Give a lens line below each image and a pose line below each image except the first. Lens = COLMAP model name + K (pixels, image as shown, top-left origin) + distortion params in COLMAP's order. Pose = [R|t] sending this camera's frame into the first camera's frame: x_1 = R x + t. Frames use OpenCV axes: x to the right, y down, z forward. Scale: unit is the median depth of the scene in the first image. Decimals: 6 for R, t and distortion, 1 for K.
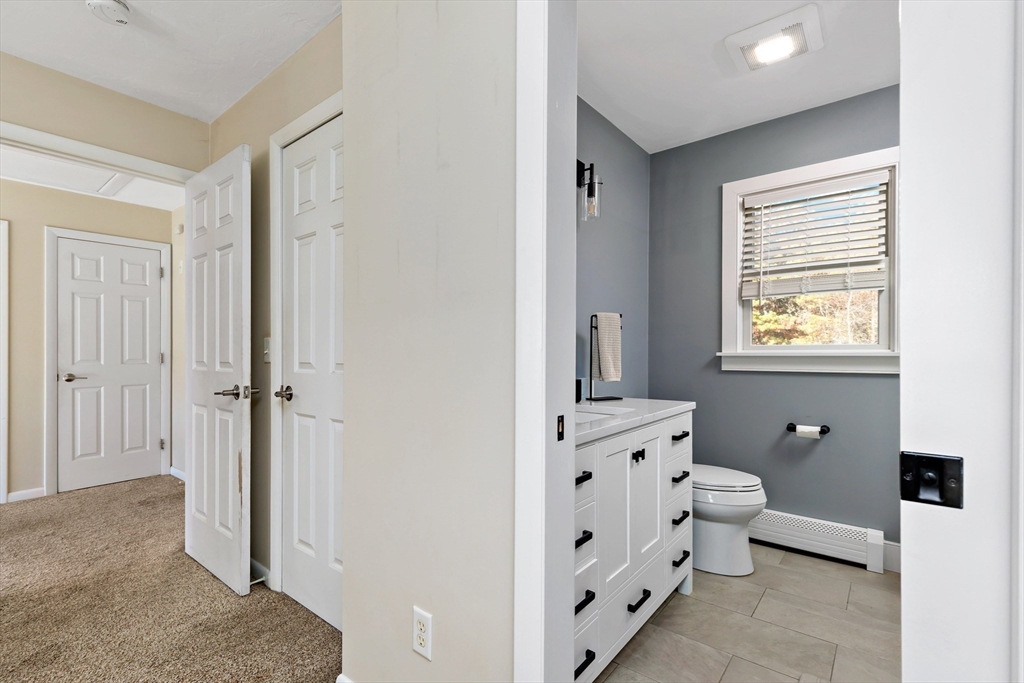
lens RADIAL K [[468.1, 0, 516.5], [0, 468.1, 359.0], [0, 0, 1]] dist [0.008396, -0.003230]
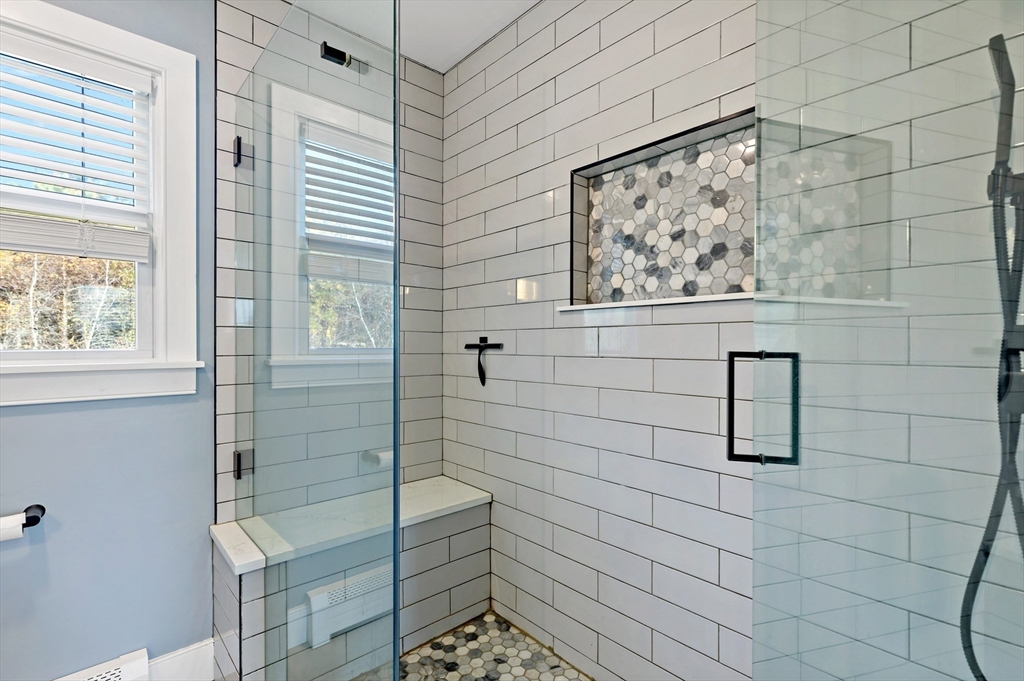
lens RADIAL K [[468.1, 0, 510.1], [0, 468.1, 341.6], [0, 0, 1]] dist [0.008396, -0.003230]
pose [[0.155982, 0.006297, 0.987740, 0.239249], [0.016237, 0.999828, -0.008938, -0.027909], [-0.987627, 0.017432, 0.155852, 0.422878]]
